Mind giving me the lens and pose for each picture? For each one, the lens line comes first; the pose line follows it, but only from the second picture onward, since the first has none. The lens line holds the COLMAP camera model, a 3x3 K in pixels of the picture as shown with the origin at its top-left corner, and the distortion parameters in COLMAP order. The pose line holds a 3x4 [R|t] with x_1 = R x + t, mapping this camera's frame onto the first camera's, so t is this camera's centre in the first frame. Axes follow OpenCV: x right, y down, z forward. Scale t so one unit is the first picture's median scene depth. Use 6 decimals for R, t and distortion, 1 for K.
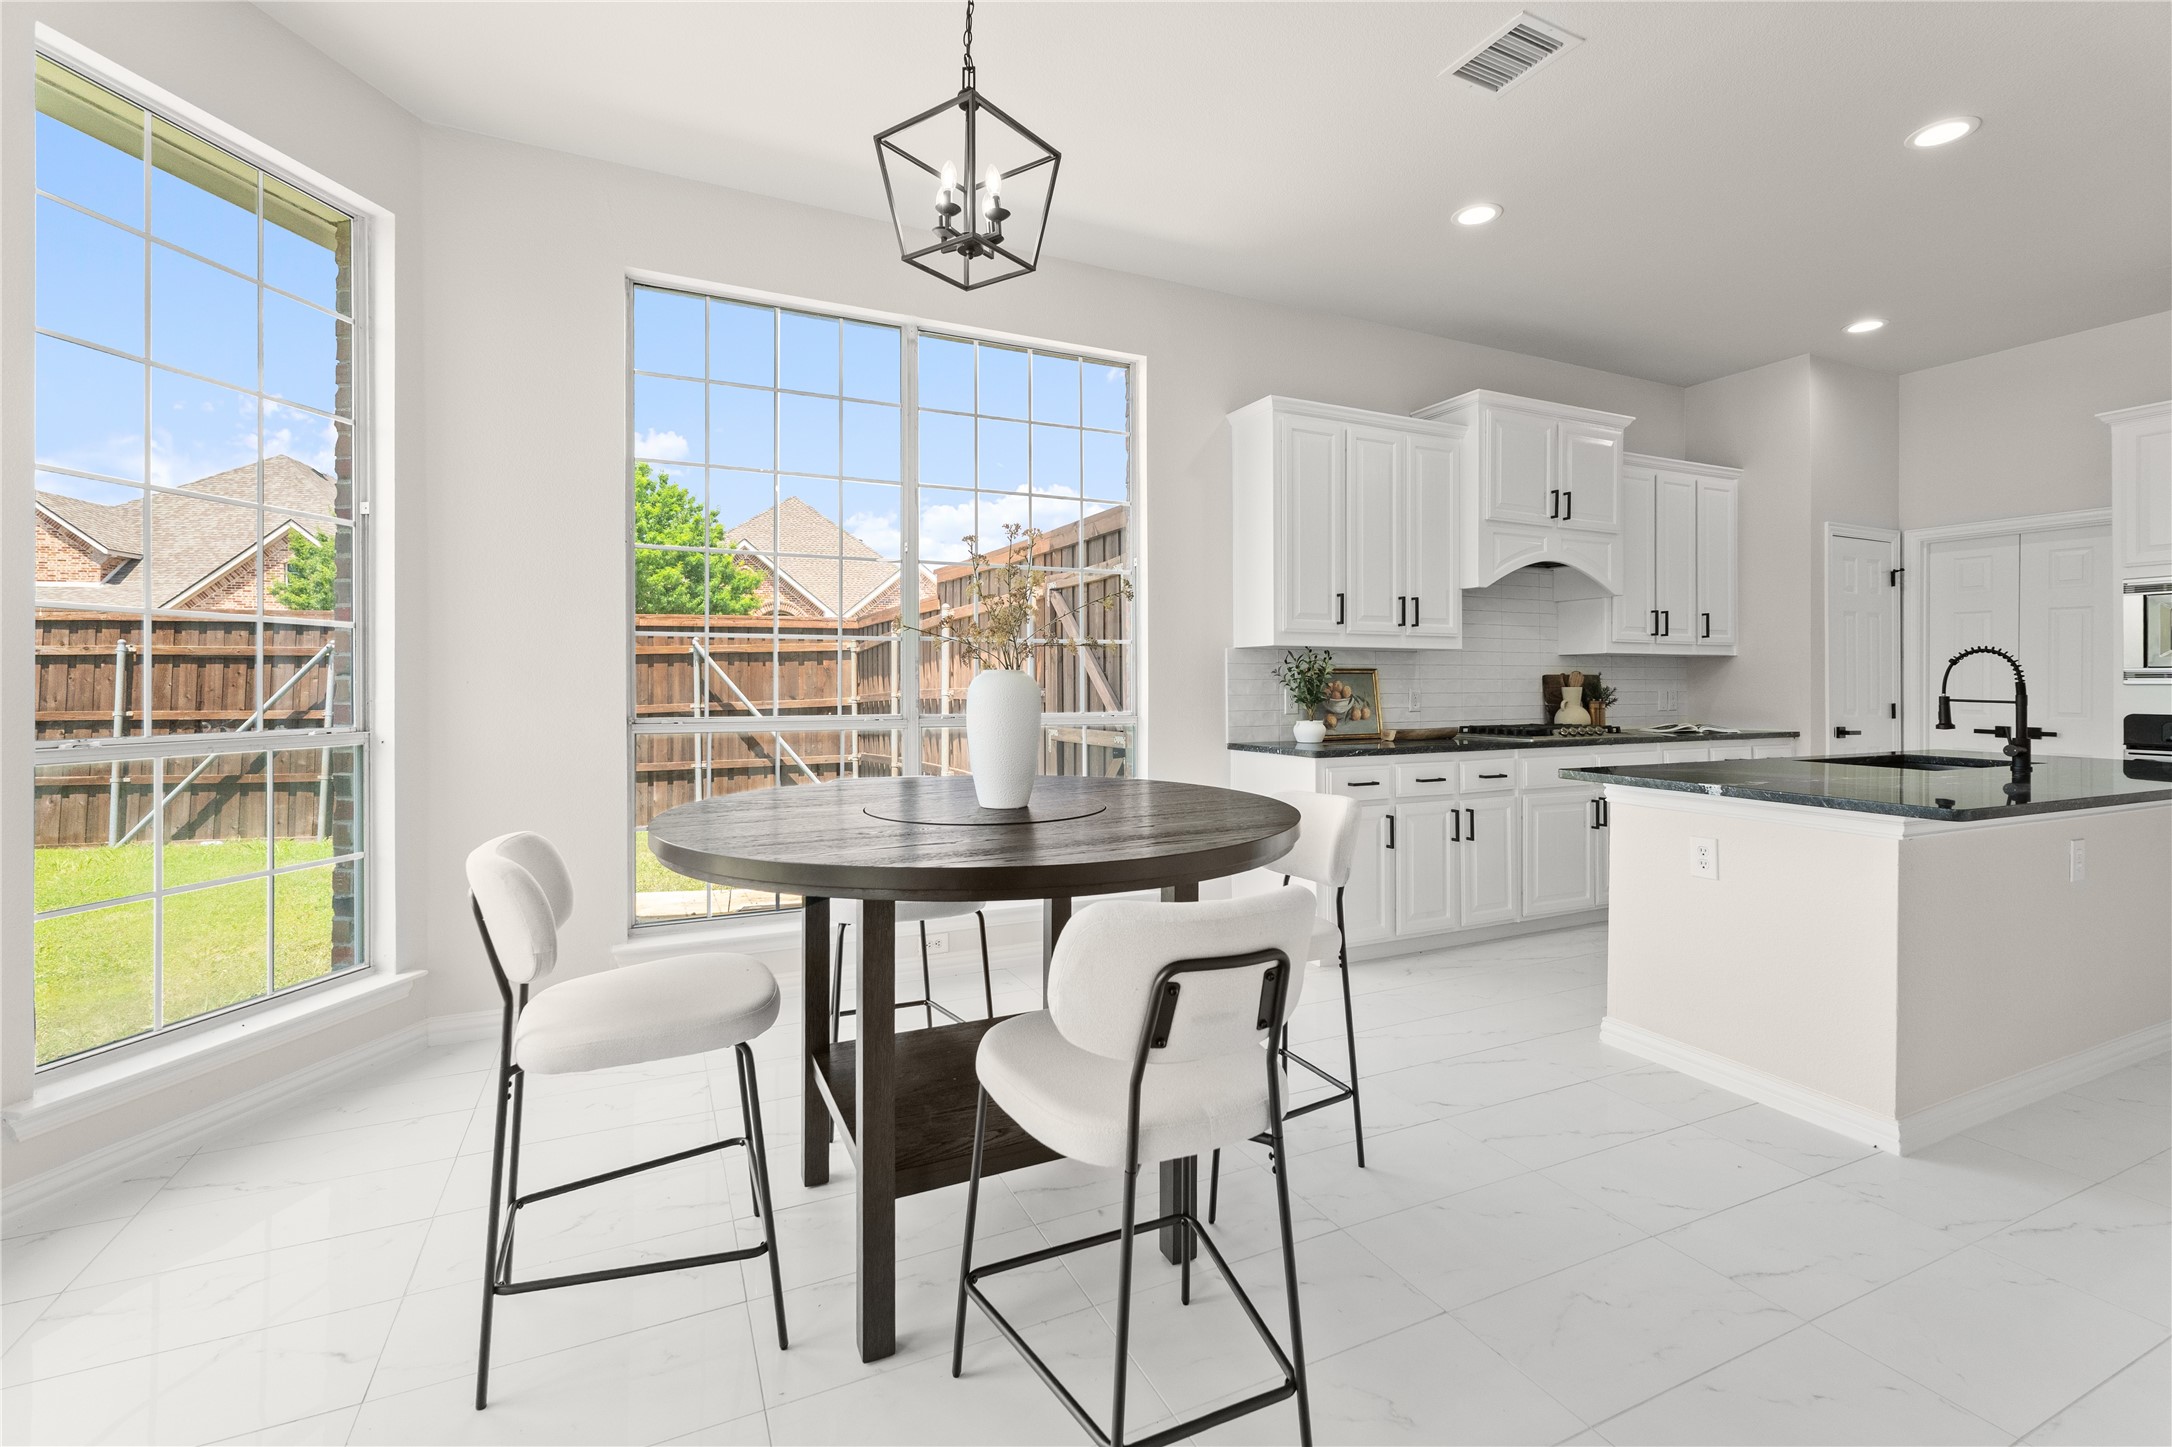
lens RADIAL K [[935.0, 0, 1088.1], [0, 935.0, 681.0], [0, 0, 1]] dist [0.002348, 0.000345]
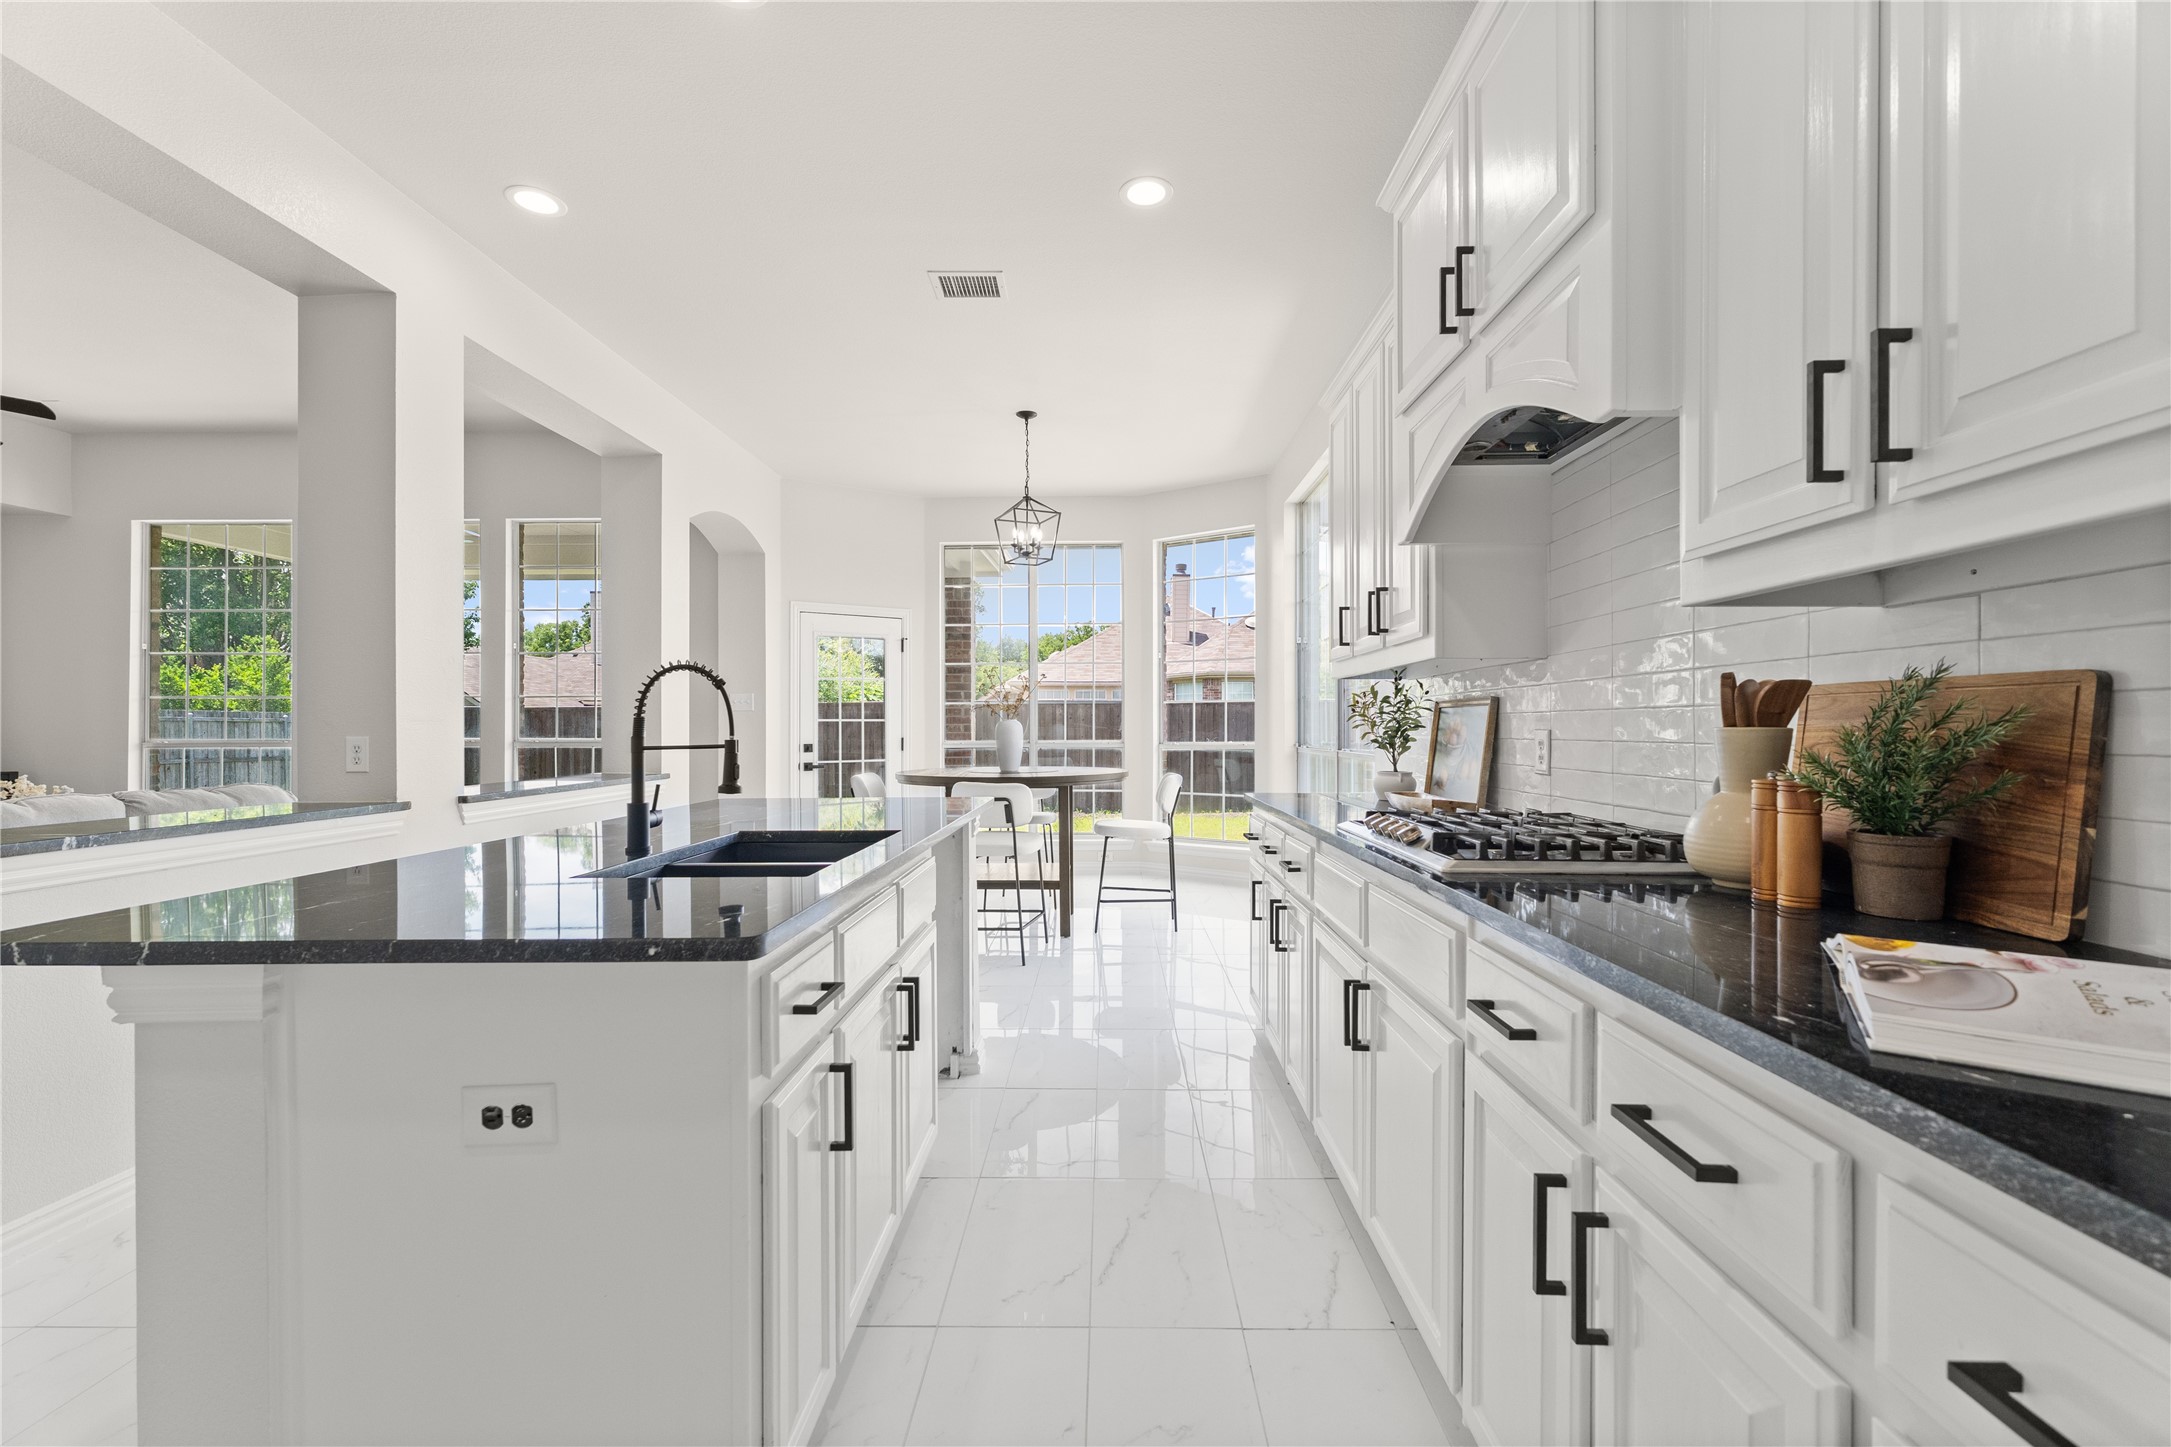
lens RADIAL K [[912.8, 0, 1091.8], [0, 912.8, 728.7], [0, 0, 1]] dist [-0.000072, -0.000012]
pose [[-0.426232, 0.001357, -0.904613, 0.942758], [0.003404, 0.999994, -0.000104, 0.007018], [0.904608, -0.003123, -0.426234, 1.014295]]
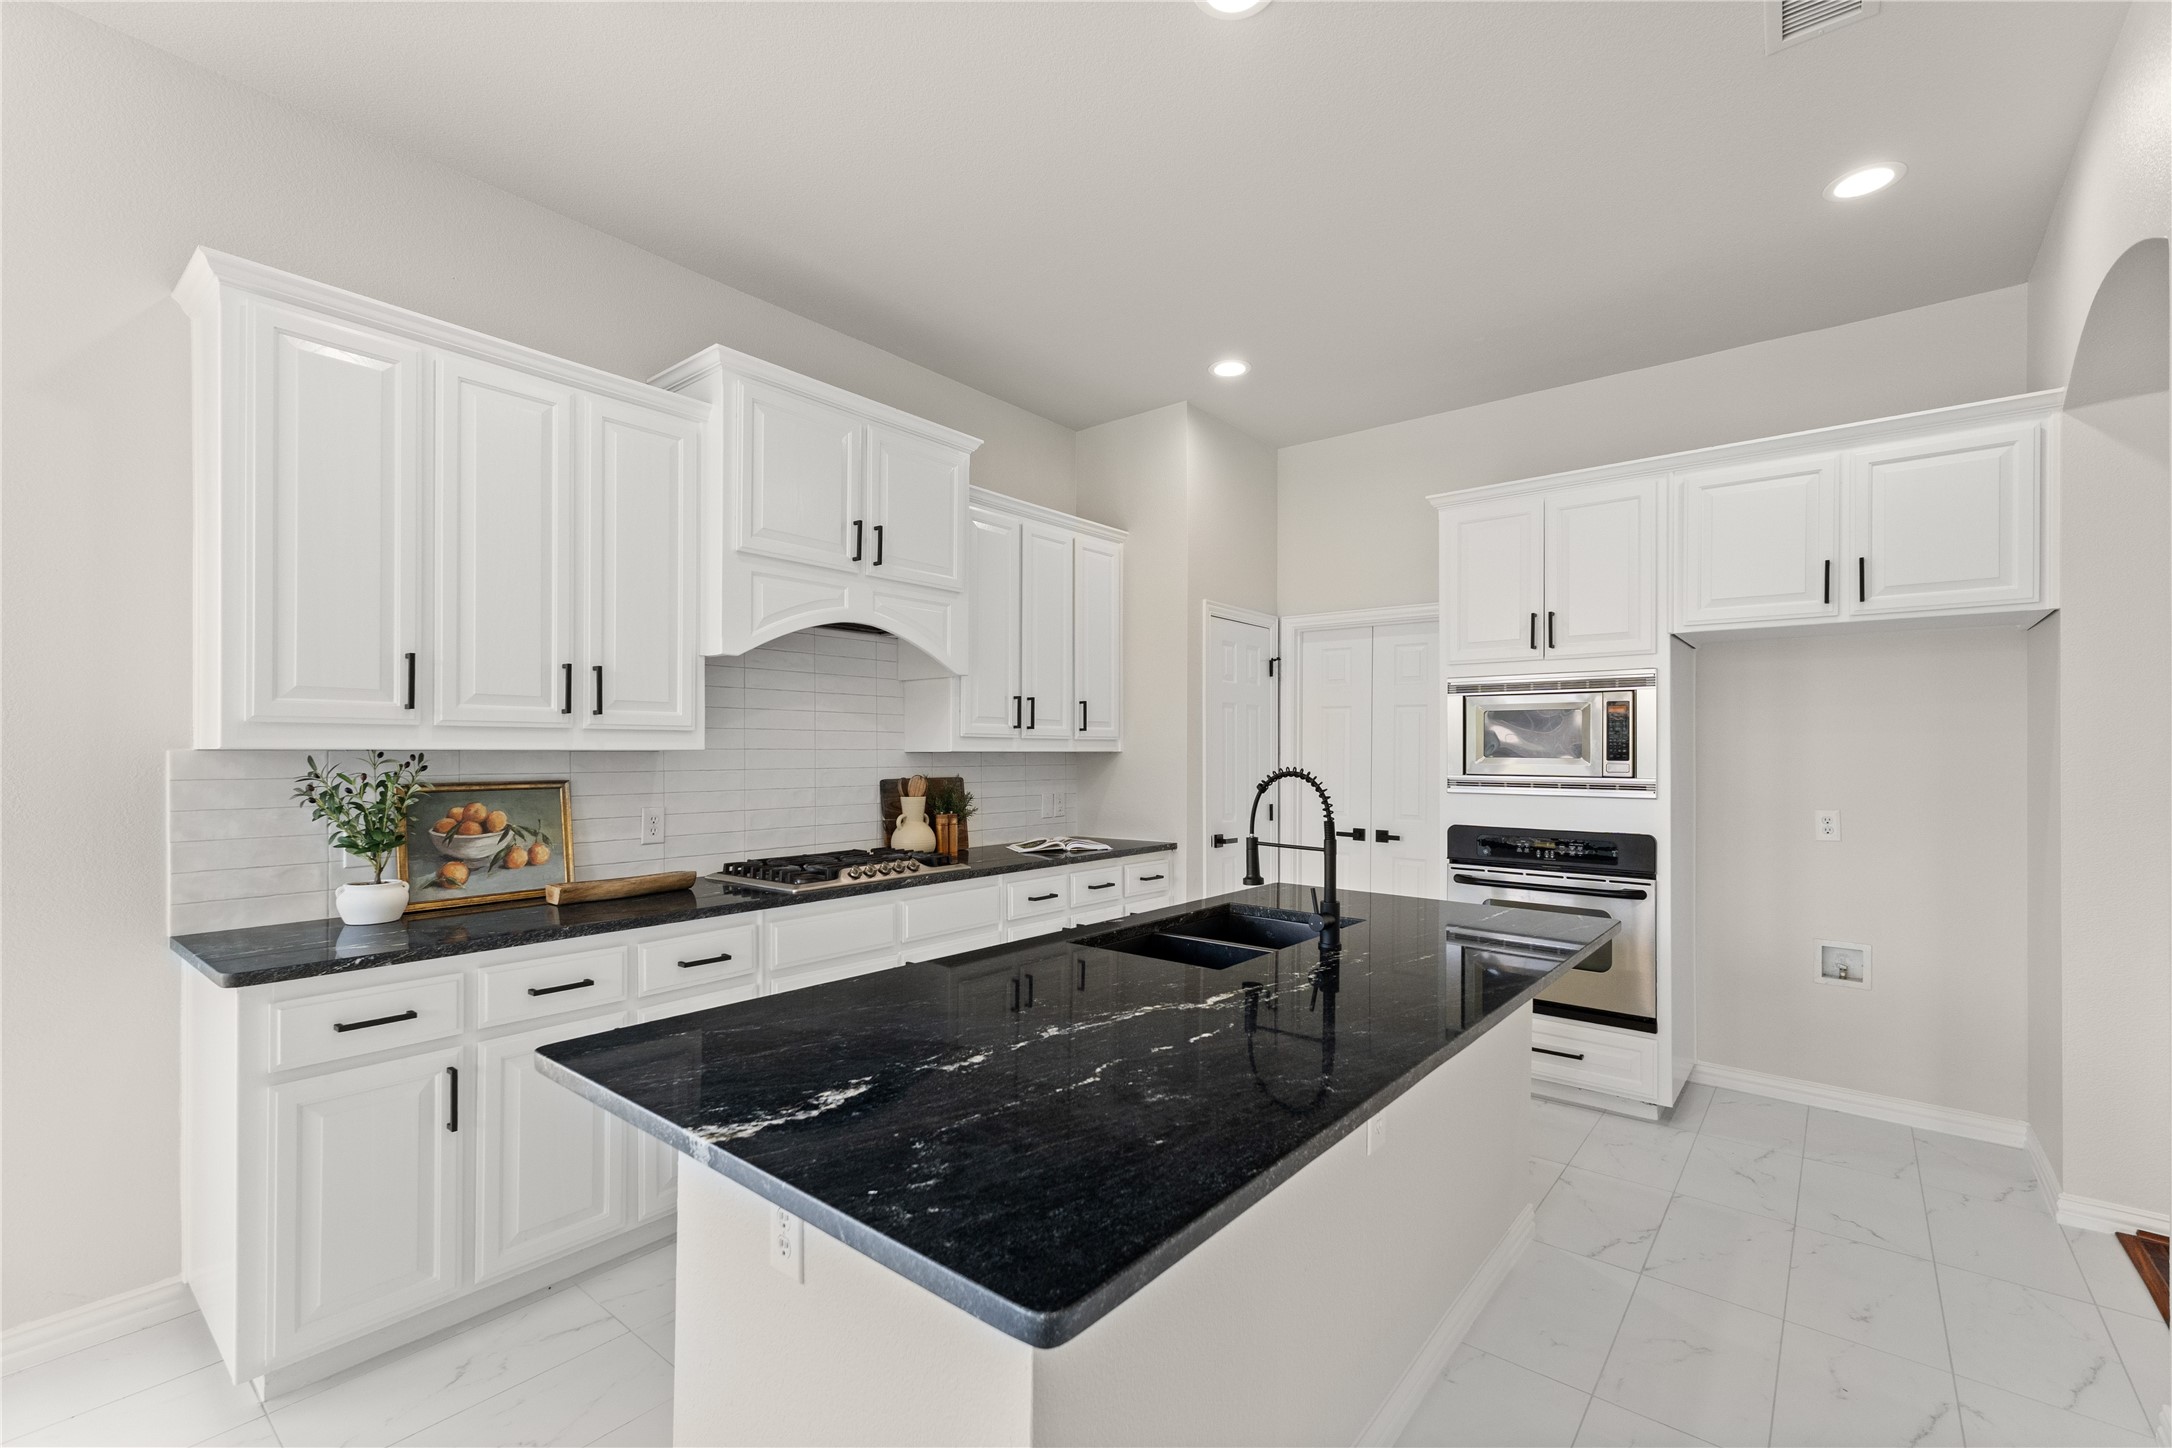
lens RADIAL K [[934.3, 0, 1095.1], [0, 934.3, 746.8], [0, 0, 1]] dist [0.001557, 0.000089]
pose [[0.897175, 0.003269, 0.441662, 0.349217], [-0.002801, 0.999995, -0.001713, -0.034892], [-0.441666, 0.000300, 0.897180, 0.296755]]
